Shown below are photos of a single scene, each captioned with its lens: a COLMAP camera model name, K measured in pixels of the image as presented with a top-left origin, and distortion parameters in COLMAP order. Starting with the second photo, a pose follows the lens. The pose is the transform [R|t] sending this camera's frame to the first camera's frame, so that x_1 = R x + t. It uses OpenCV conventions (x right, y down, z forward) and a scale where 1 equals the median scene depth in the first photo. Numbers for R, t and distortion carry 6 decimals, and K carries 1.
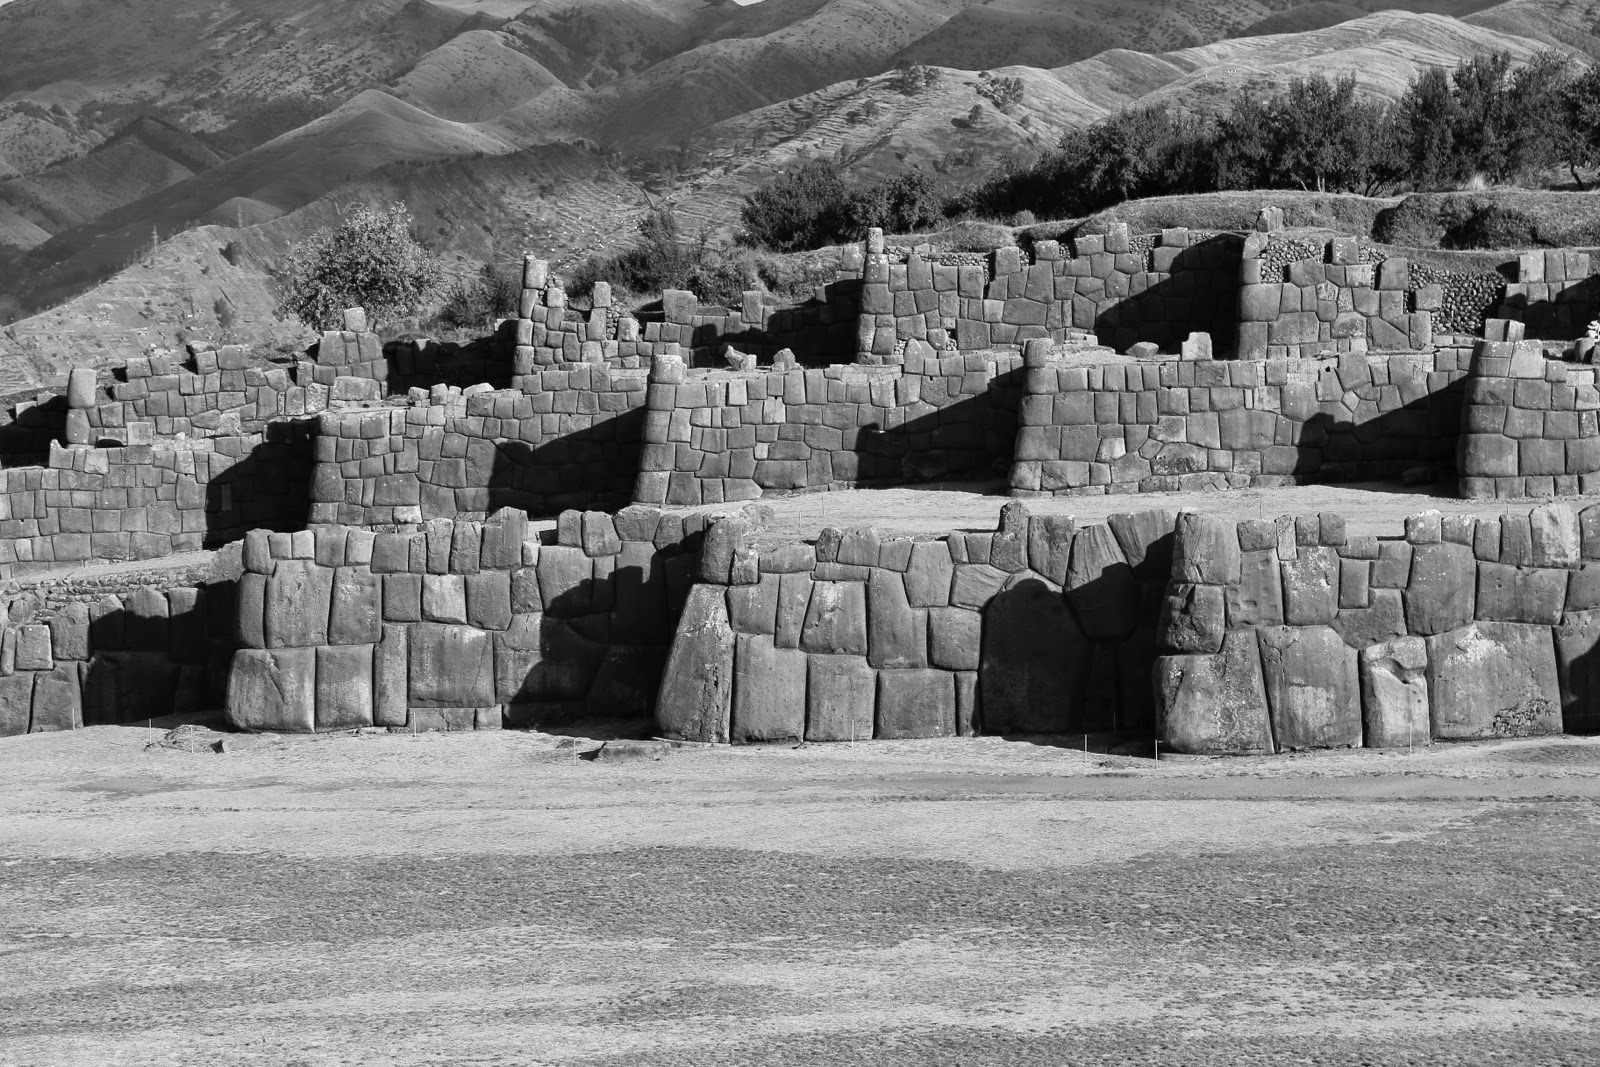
lens RADIAL K [[4404.8, 0, 800.0], [0, 4404.8, 533.5], [0, 0, 1]] dist [0.647387, -0.395422]
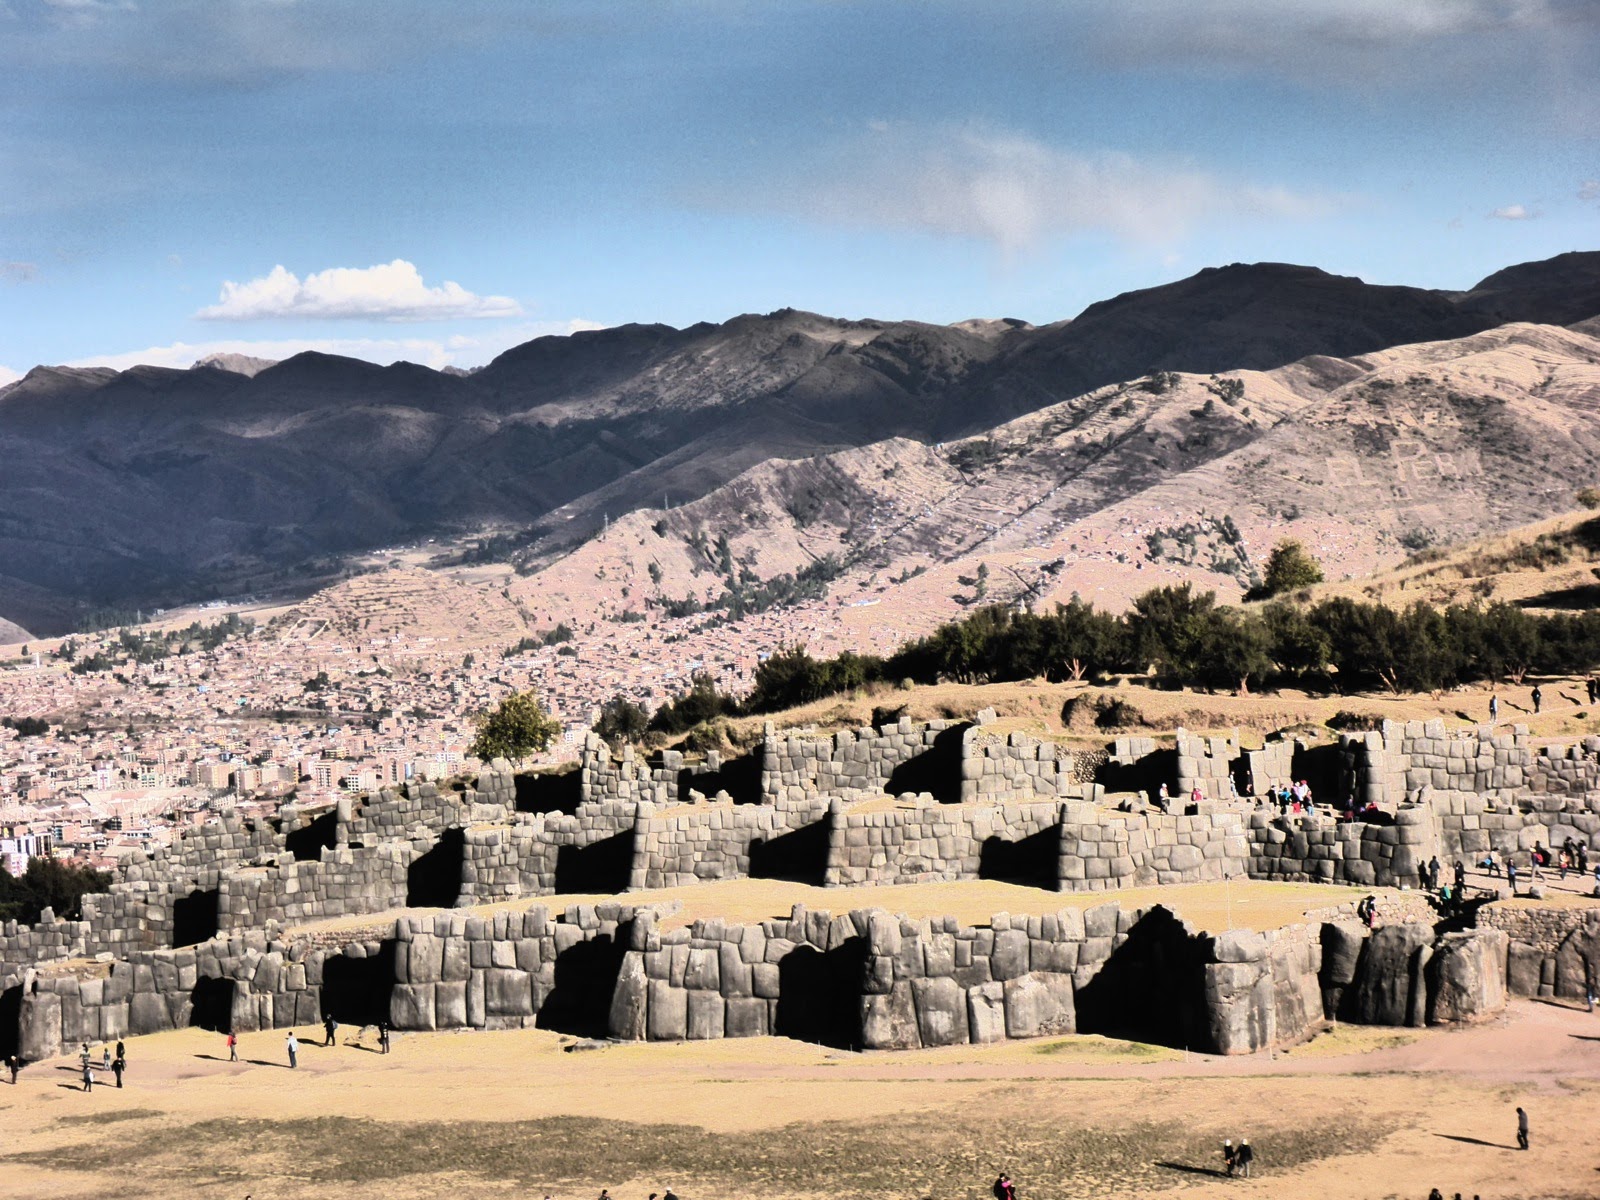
lens RADIAL K [[3333.4, 0, 800.0], [0, 3333.4, 600.0], [0, 0, 1]] dist [0.225577, -3.582760]
pose [[0.995713, -0.029331, -0.087728, 0.153692], [0.026095, 0.998944, -0.037818, -0.070627], [0.088745, 0.035366, 0.995426, -0.321989]]
